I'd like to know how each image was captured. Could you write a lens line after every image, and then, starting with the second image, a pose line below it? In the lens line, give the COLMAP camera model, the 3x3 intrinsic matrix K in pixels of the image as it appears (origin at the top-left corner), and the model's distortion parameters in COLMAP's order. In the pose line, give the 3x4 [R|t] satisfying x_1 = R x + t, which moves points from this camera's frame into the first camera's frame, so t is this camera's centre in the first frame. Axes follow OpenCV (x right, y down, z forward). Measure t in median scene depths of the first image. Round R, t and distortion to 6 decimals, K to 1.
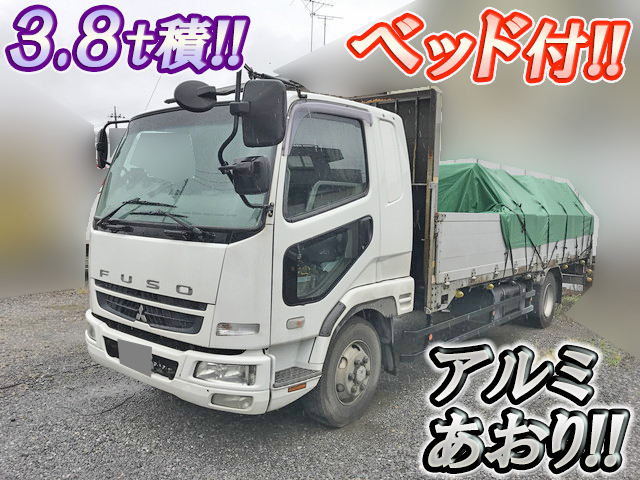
lens RADIAL K [[525.3, 0, 320.4], [0, 525.3, 233.0], [0, 0, 1]] dist [0.016964, -0.009396]
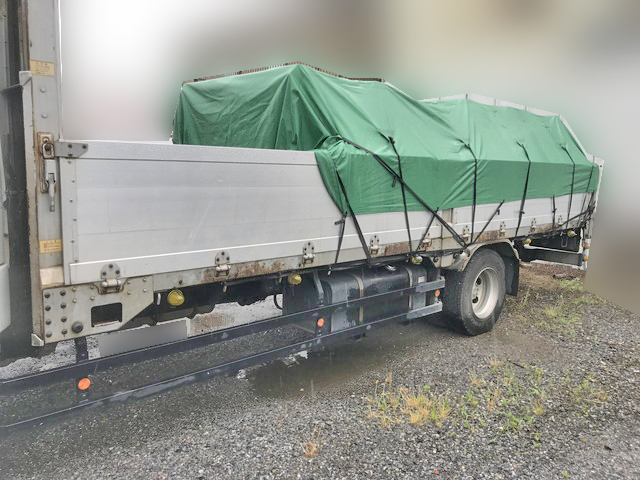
lens RADIAL K [[525.3, 0, 320.4], [0, 525.3, 233.0], [0, 0, 1]] dist [0.016964, -0.009396]
pose [[0.987867, 0.023124, -0.153574, 0.412779], [-0.010148, 0.996351, 0.084746, 0.001557], [0.154973, -0.082160, 0.984496, 0.420542]]
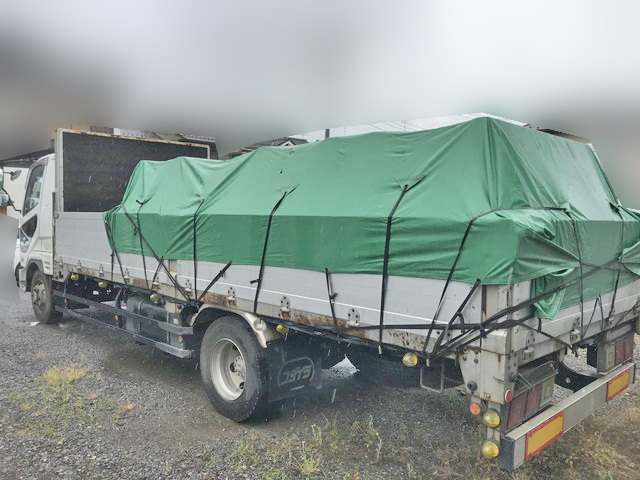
lens RADIAL K [[524.9, 0, 317.6], [0, 524.9, 233.2], [0, 0, 1]] dist [0.003249, -0.015631]
pose [[-0.117763, -0.016085, -0.992911, 1.214913], [-0.078890, 0.996860, -0.006793, -0.022979], [0.989903, 0.077530, -0.118663, 1.440579]]
